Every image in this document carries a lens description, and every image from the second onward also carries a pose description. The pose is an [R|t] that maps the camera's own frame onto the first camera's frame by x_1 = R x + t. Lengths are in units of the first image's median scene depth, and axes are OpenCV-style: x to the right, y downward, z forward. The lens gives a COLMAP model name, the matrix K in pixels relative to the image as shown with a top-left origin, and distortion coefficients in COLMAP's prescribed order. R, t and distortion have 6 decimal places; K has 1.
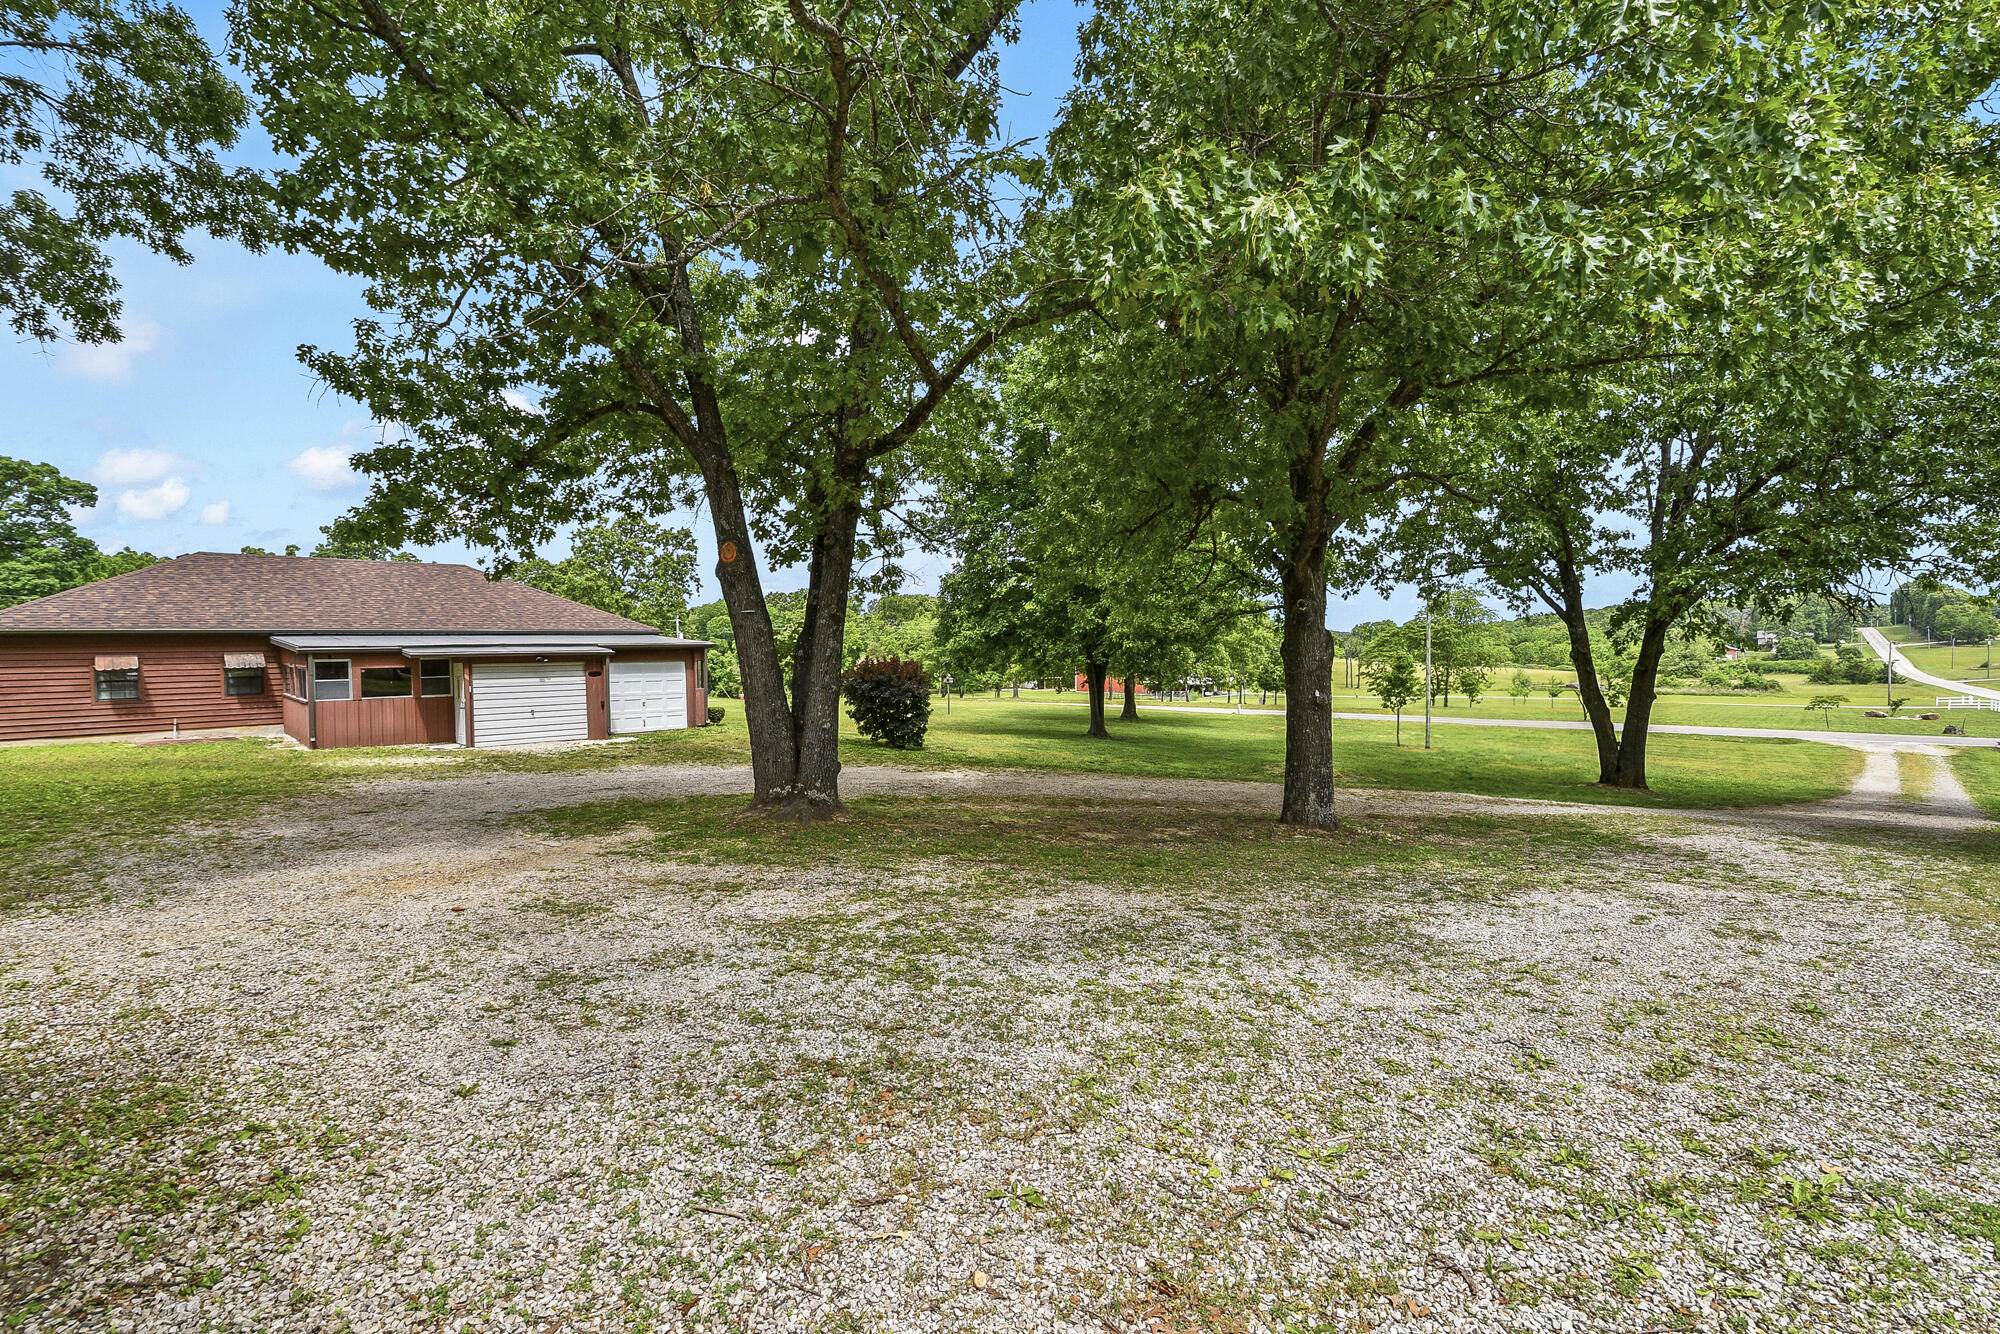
lens RADIAL K [[863.8, 0, 1000.0], [0, 863.8, 667.0], [0, 0, 1]] dist [0.002335, -0.007772]
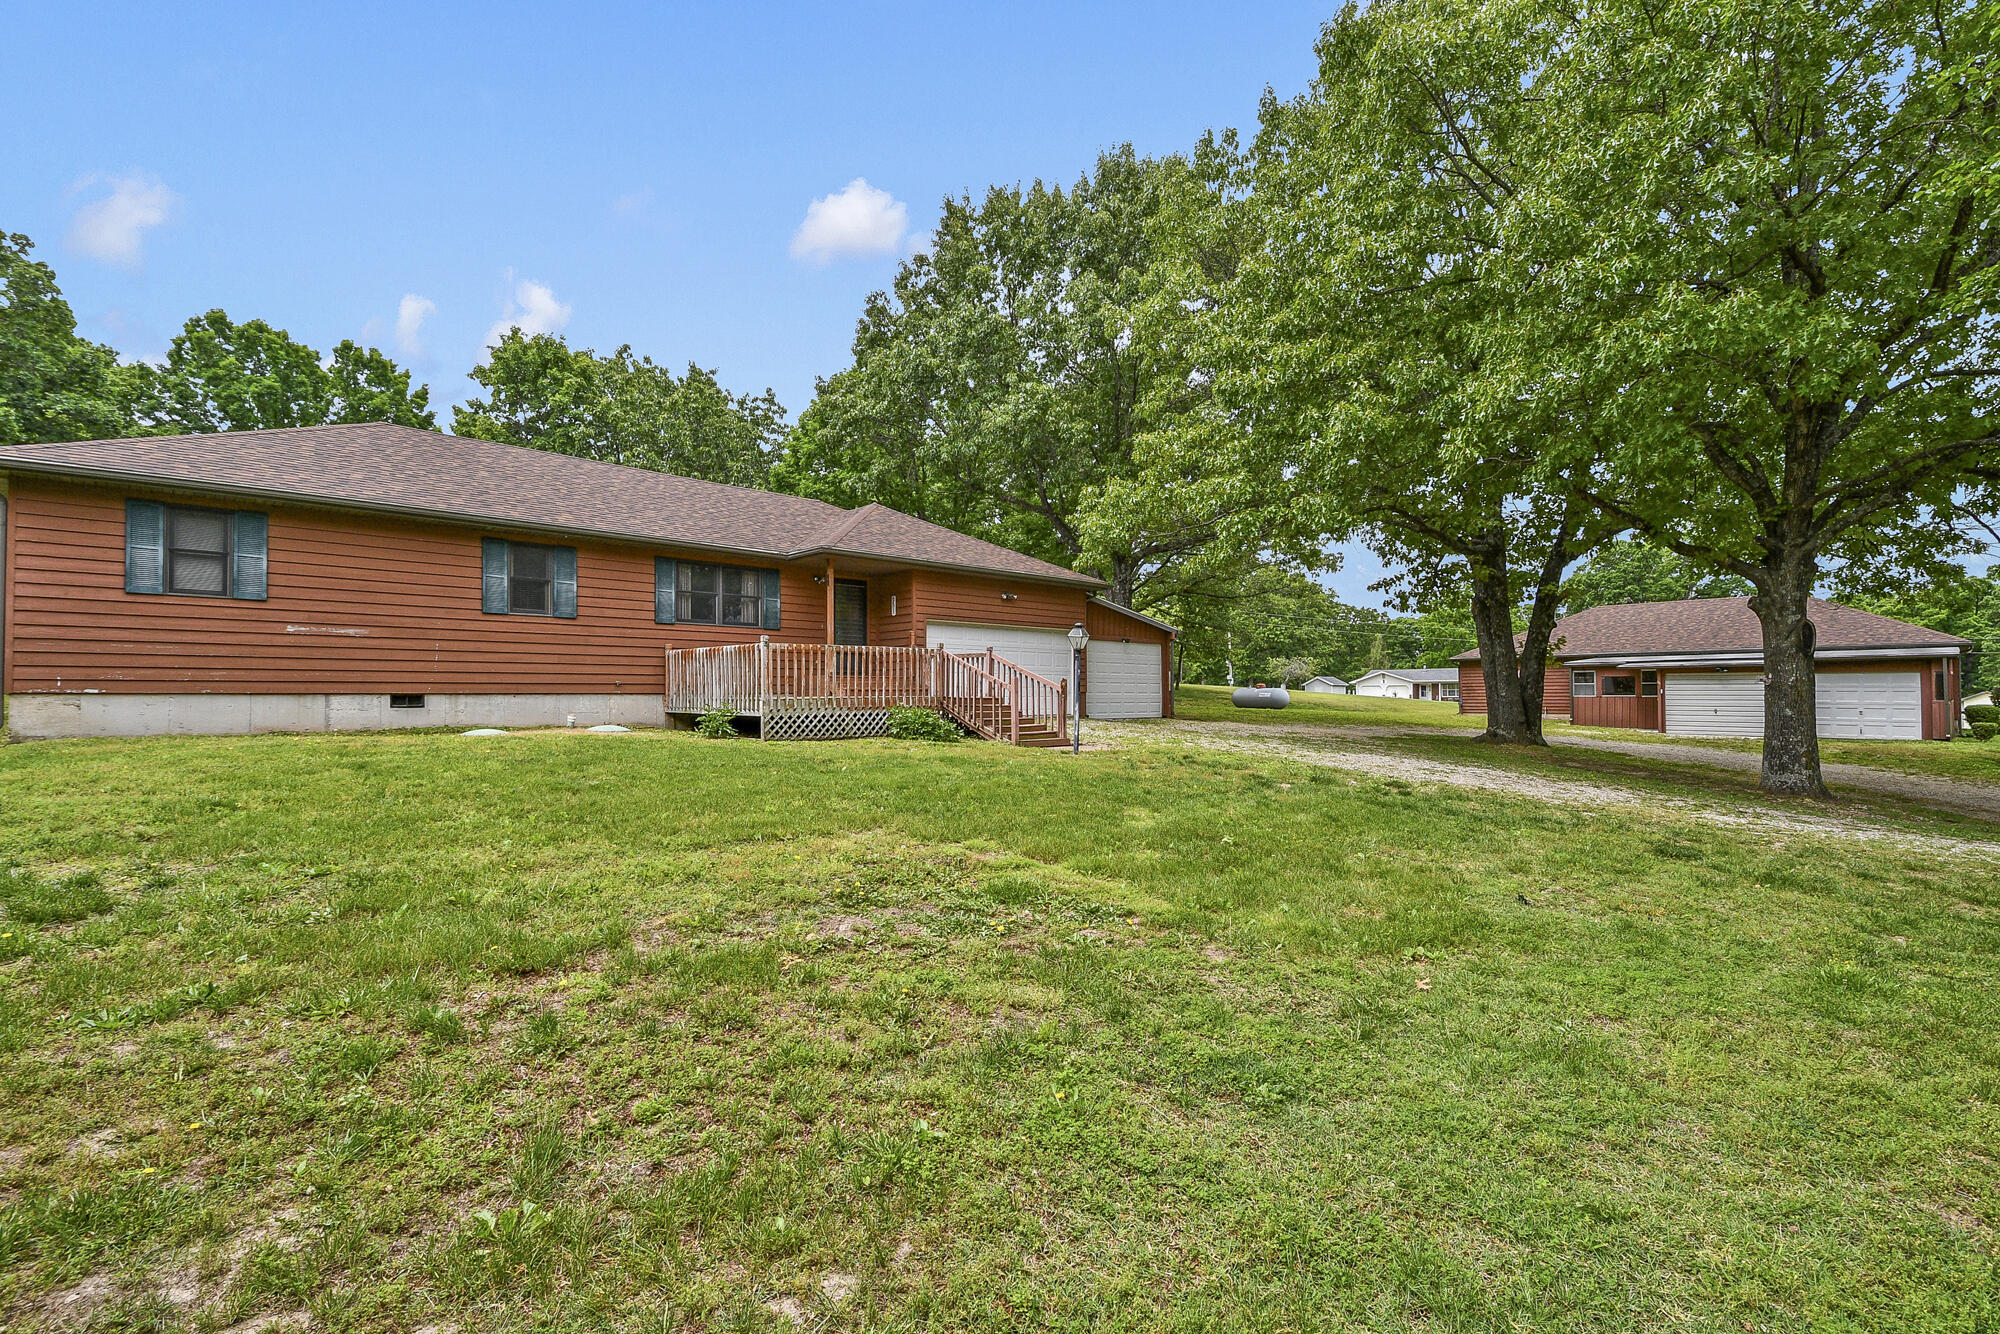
lens RADIAL K [[841.6, 0, 1023.0], [0, 841.6, 702.6], [0, 0, 1]] dist [0.013722, -0.007229]
pose [[-0.081953, 0.023217, -0.996366, 0.824076], [-0.022902, 0.999421, 0.025172, 0.032213], [0.996373, 0.024881, -0.081374, 0.060312]]
